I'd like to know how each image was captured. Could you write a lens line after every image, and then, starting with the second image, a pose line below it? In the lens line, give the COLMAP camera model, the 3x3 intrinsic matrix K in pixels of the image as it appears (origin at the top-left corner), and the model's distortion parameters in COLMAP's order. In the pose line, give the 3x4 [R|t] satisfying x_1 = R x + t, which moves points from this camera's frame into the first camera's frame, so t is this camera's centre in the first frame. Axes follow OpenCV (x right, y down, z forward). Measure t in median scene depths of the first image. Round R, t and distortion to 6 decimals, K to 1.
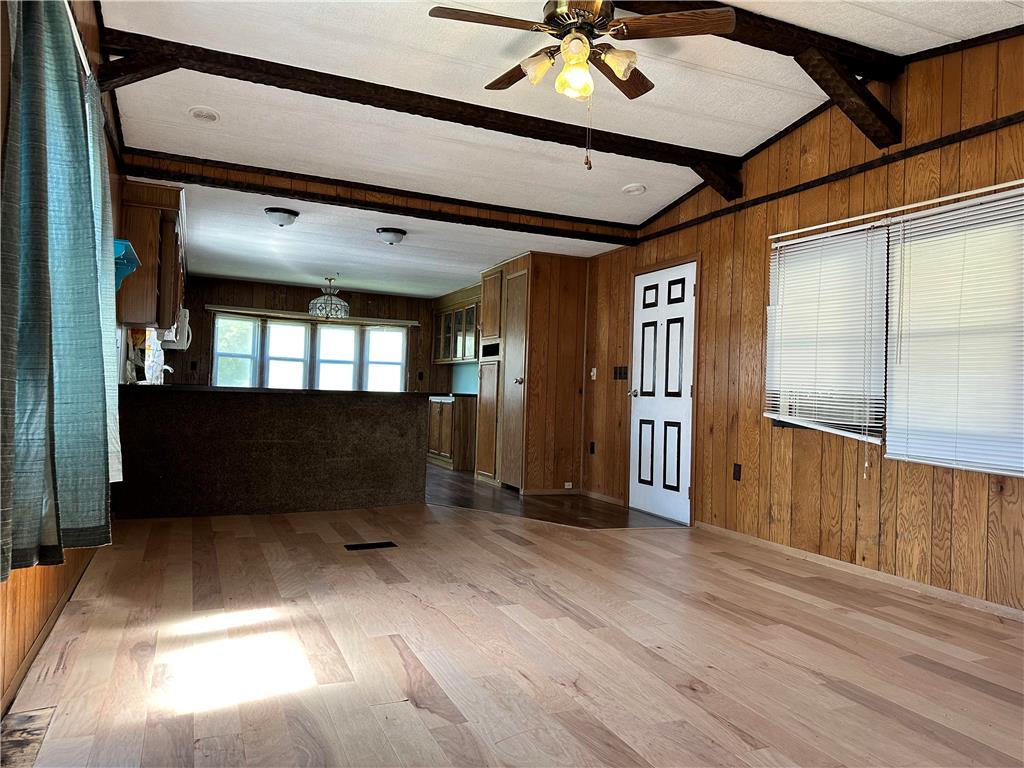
lens RADIAL K [[725.3, 0, 526.3], [0, 725.3, 381.2], [0, 0, 1]] dist [0.051406, -0.015166]
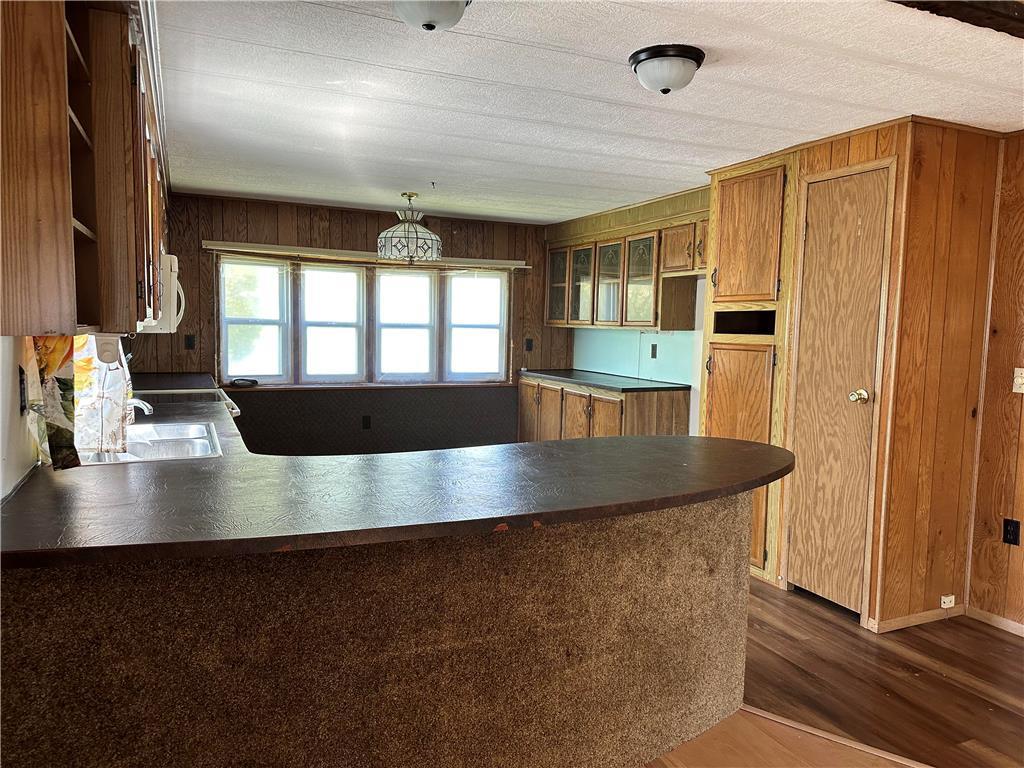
lens RADIAL K [[725.3, 0, 508.7], [0, 725.3, 386.1], [0, 0, 1]] dist [0.051406, -0.015166]
pose [[0.999856, -0.012408, -0.011562, -0.183386], [0.013597, 0.993931, 0.109160, -0.049261], [0.010137, -0.109301, 0.993957, 0.394731]]
